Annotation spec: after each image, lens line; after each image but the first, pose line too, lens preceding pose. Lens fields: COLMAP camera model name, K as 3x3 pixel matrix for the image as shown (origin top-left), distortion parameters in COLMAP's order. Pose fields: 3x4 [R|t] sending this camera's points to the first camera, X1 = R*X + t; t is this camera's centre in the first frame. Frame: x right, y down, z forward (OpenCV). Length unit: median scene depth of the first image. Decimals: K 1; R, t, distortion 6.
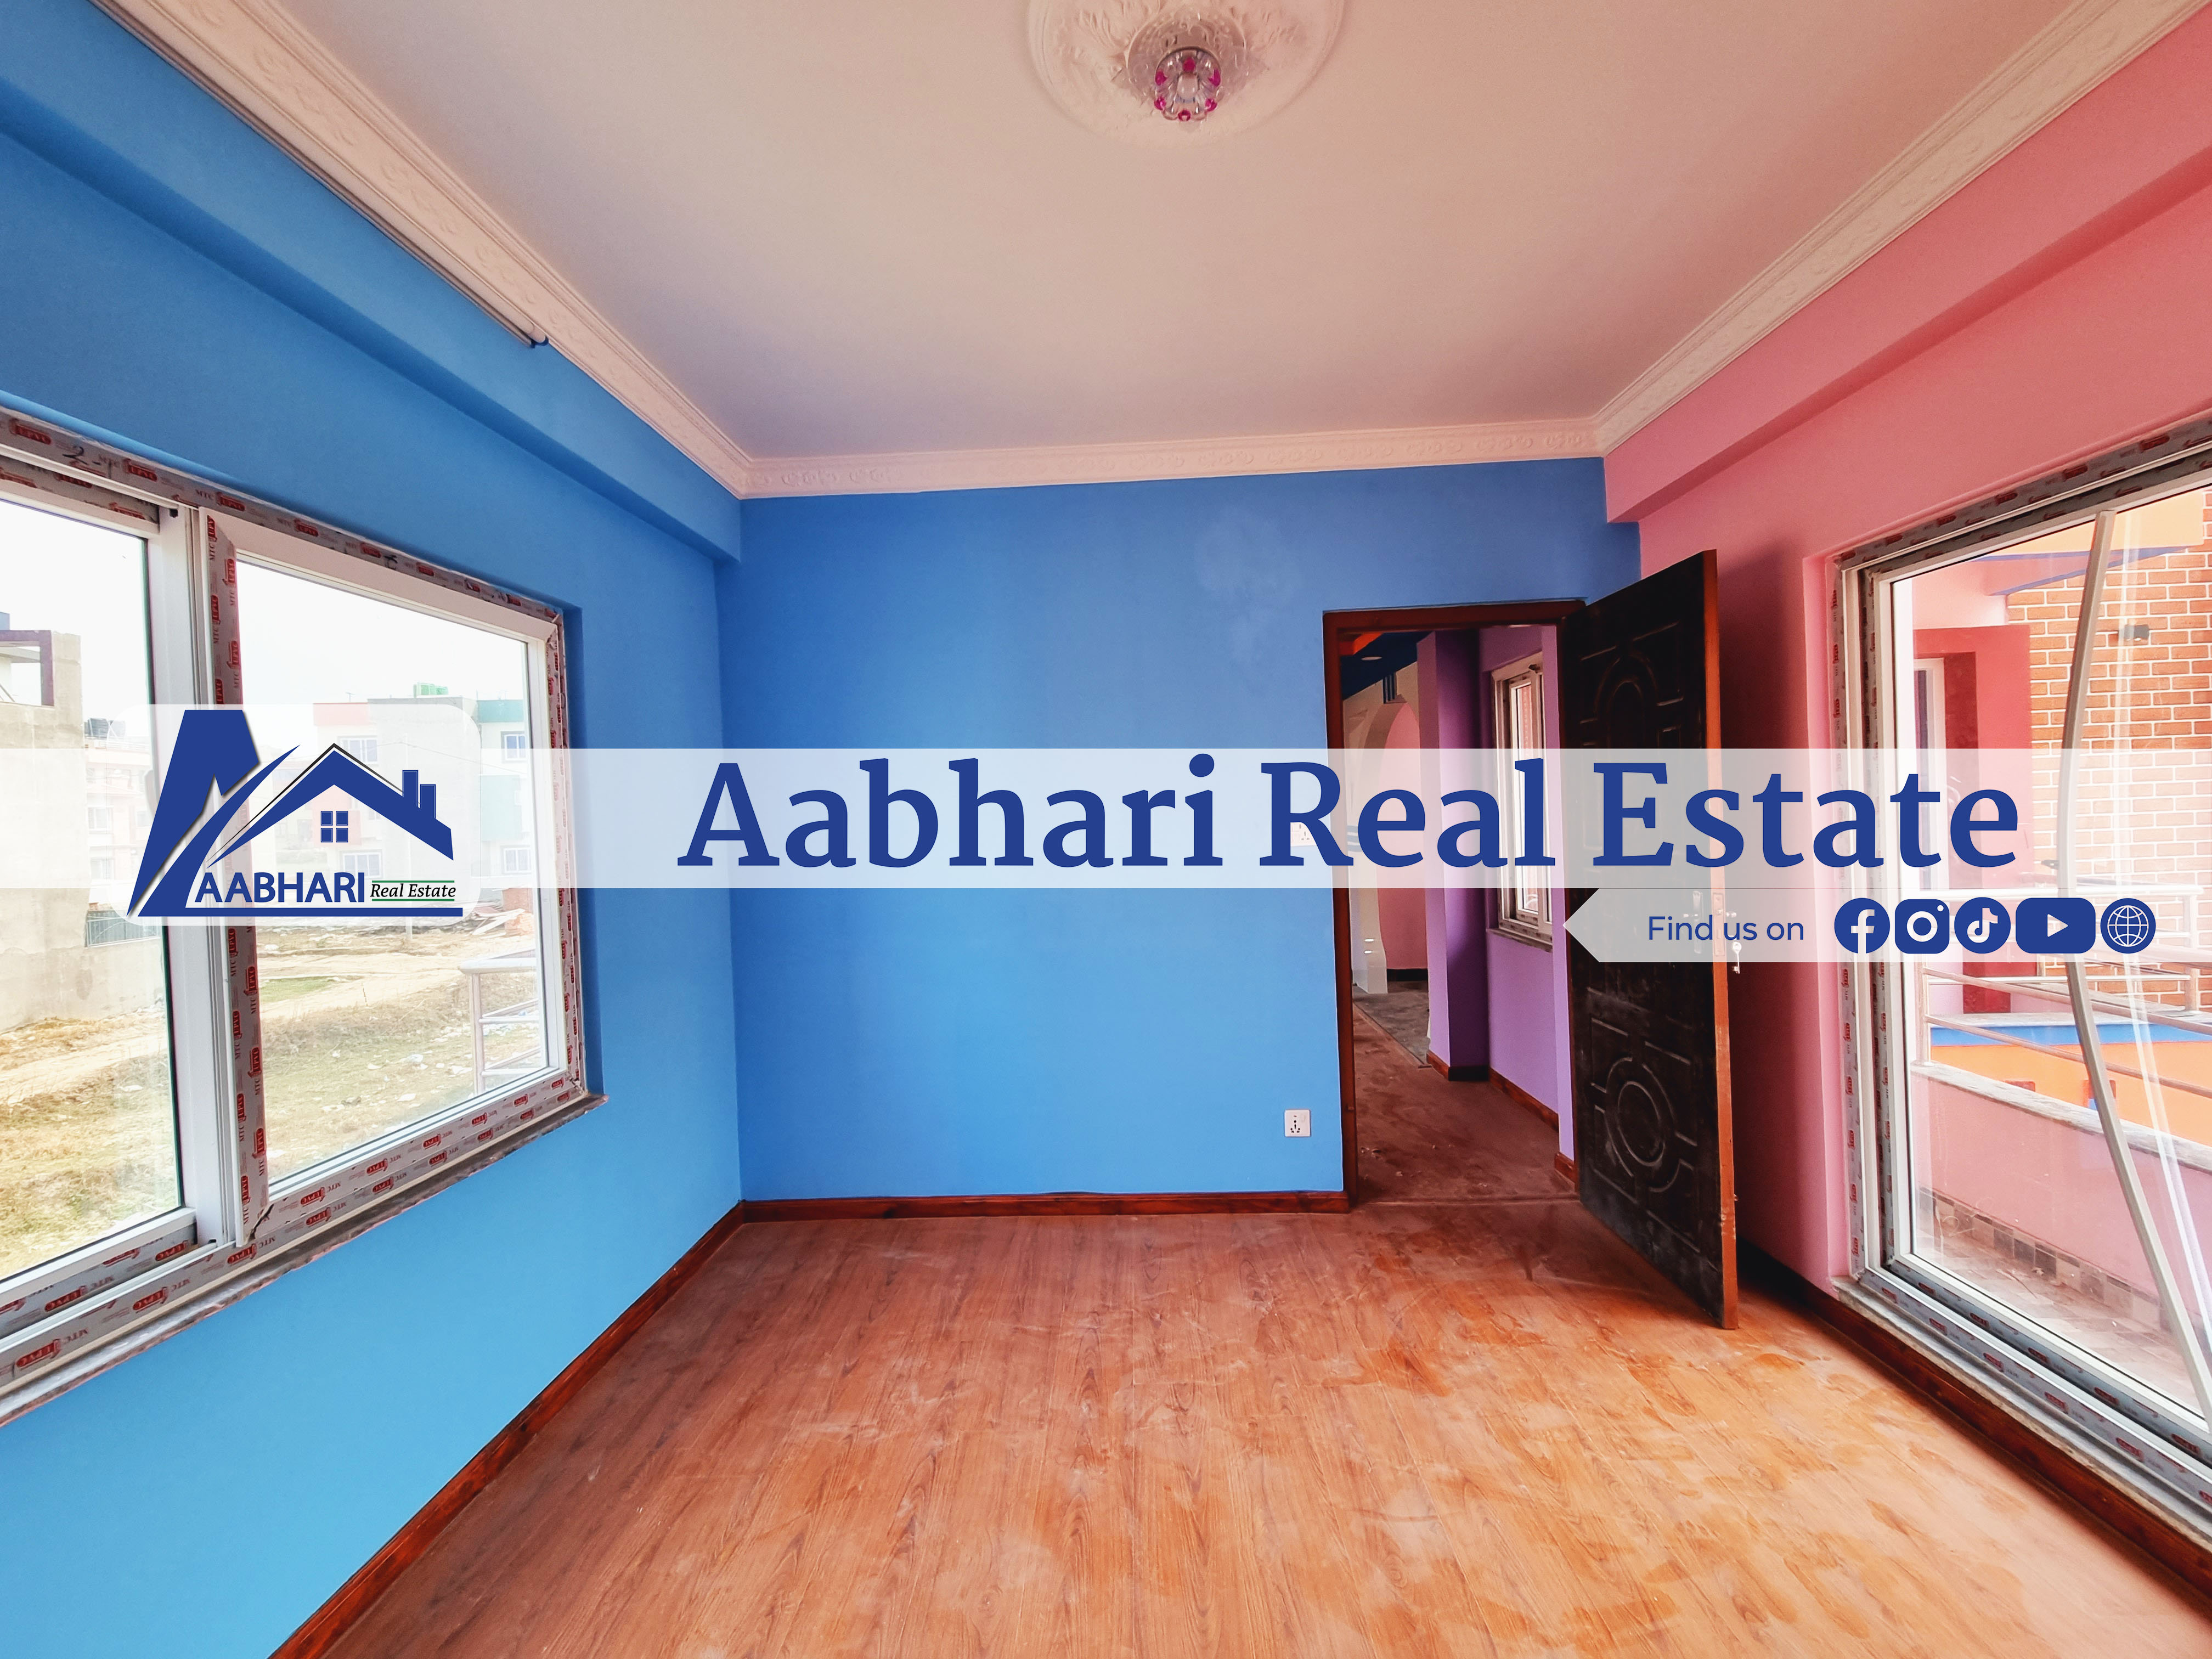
lens RADIAL K [[892.7, 0, 1111.4], [0, 892.7, 825.7], [0, 0, 1]] dist [0.001126, -0.003463]
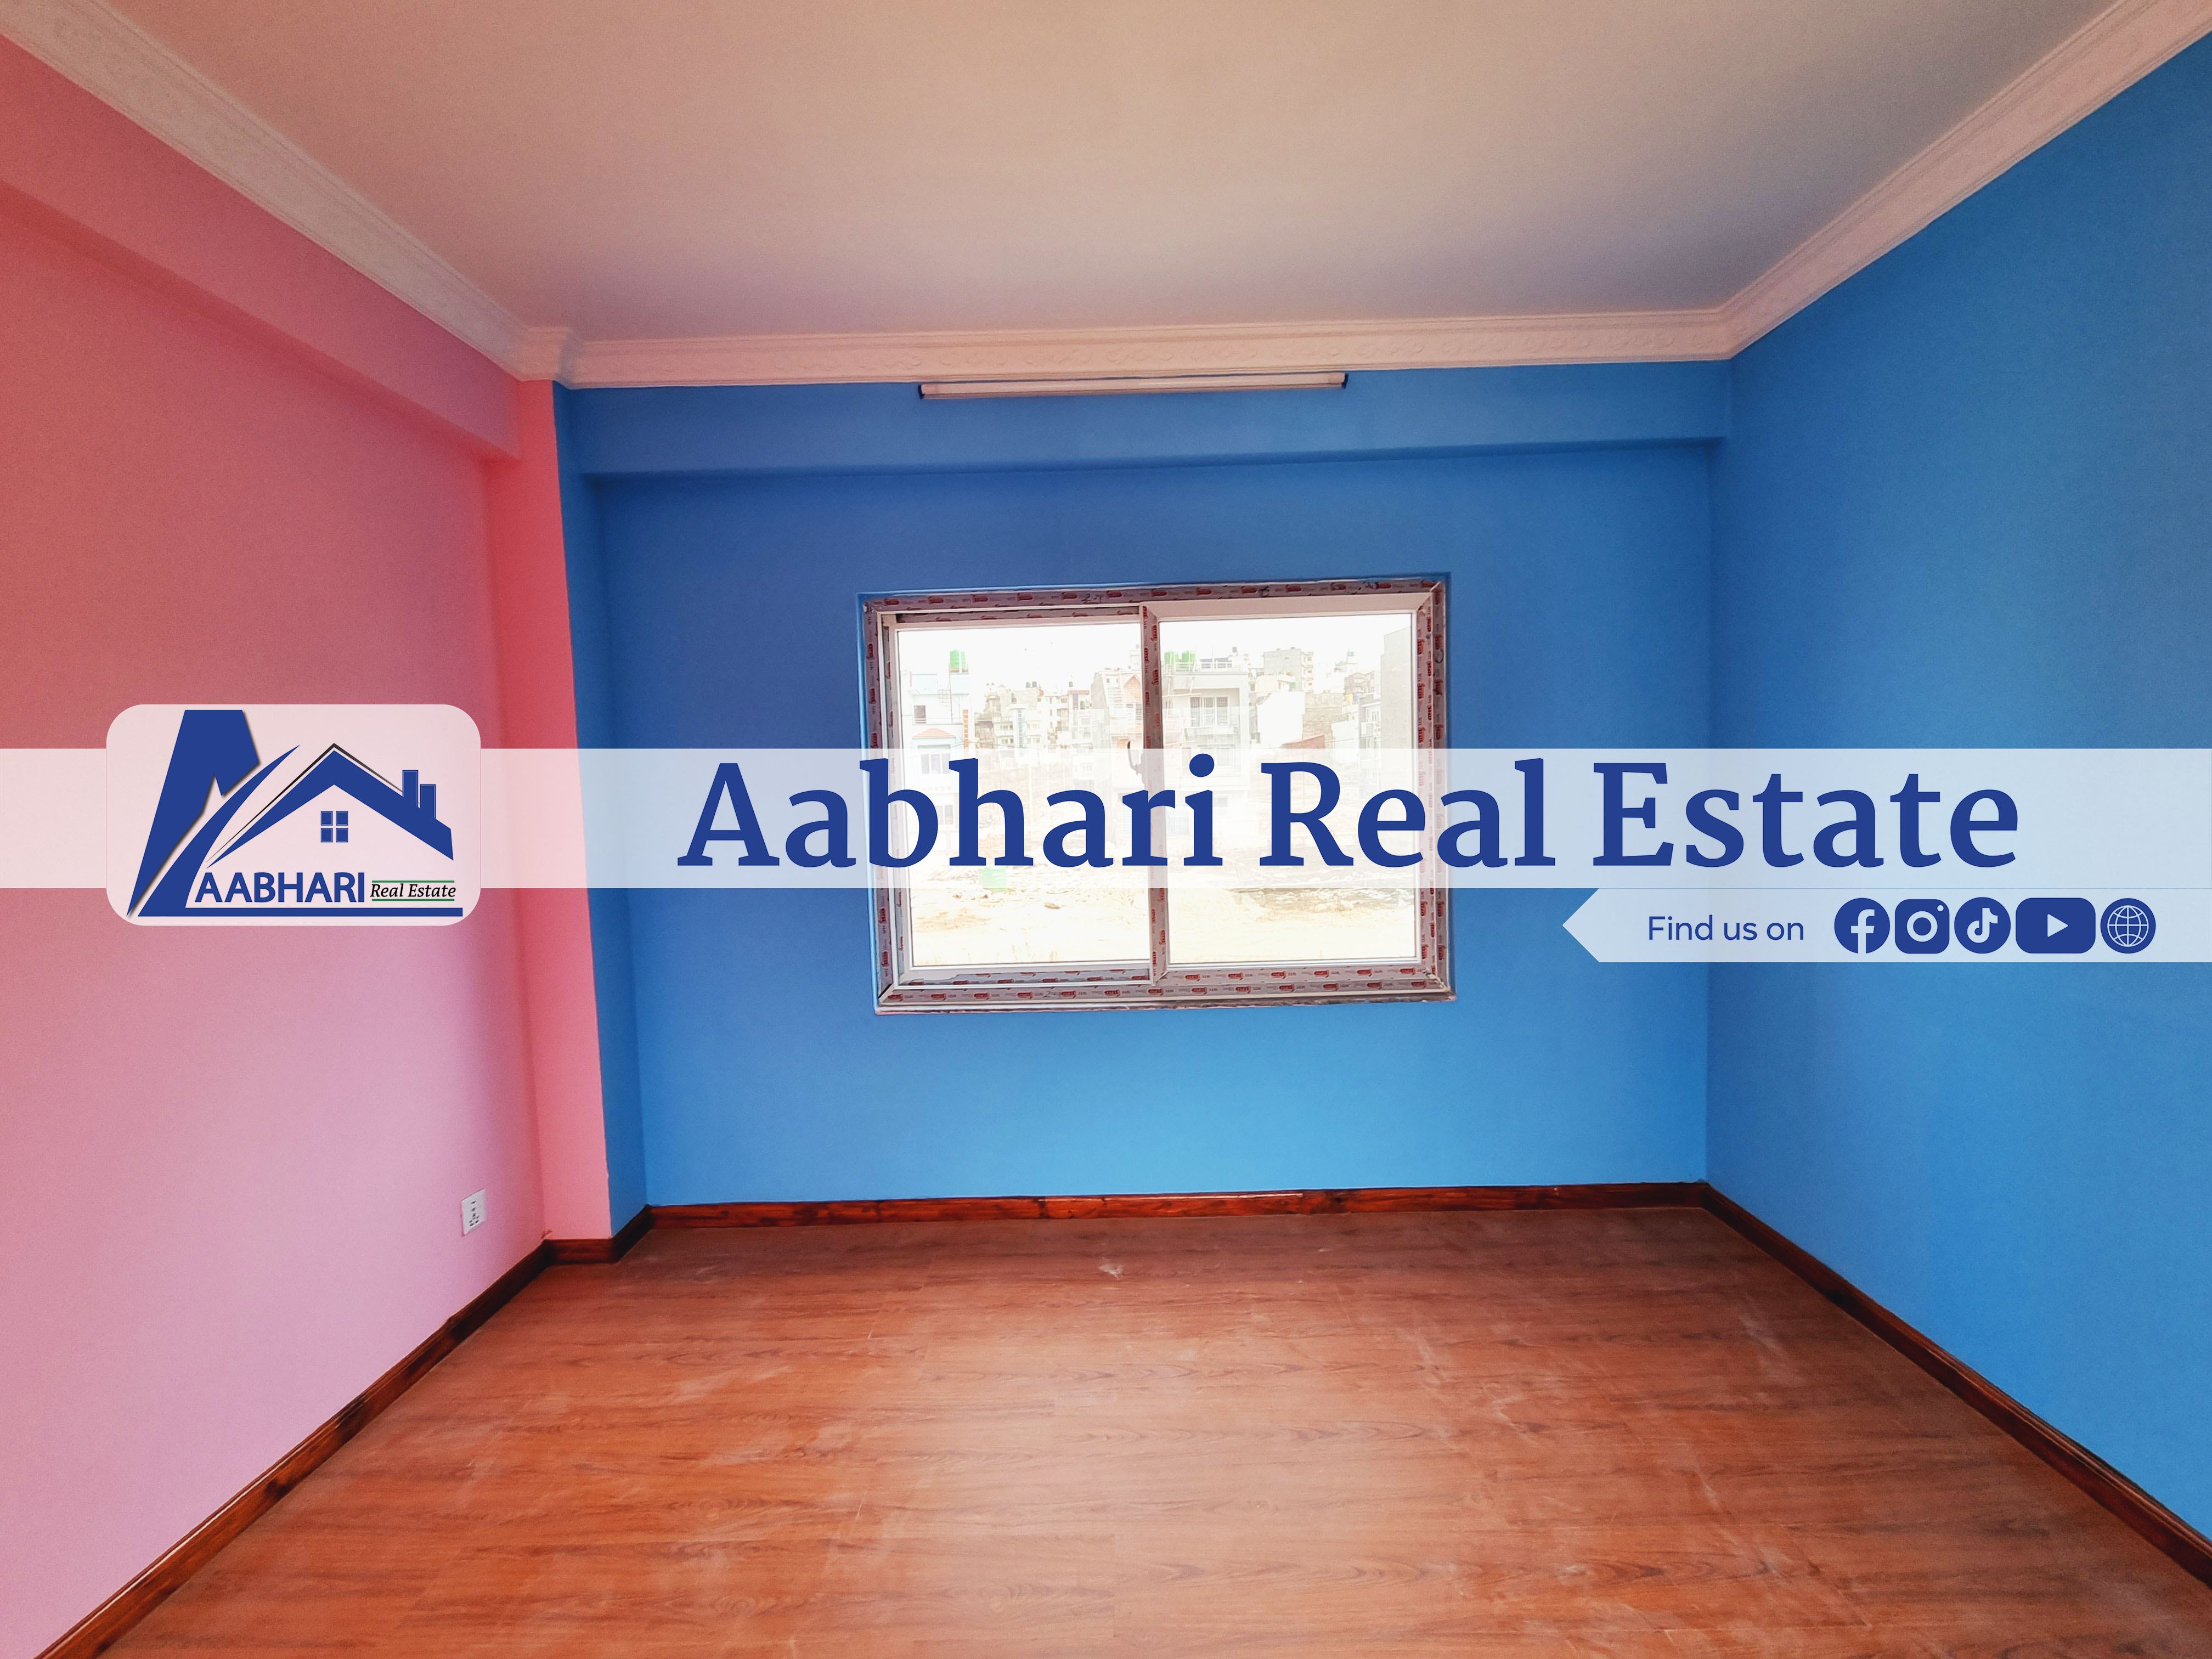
lens RADIAL K [[892.7, 0, 1111.4], [0, 892.7, 825.7], [0, 0, 1]] dist [0.001126, -0.003463]
pose [[0.018921, 0.093584, -0.995432, 0.593652], [0.019708, 0.995381, 0.093954, -0.038499], [0.999627, -0.021396, 0.016990, 0.566368]]
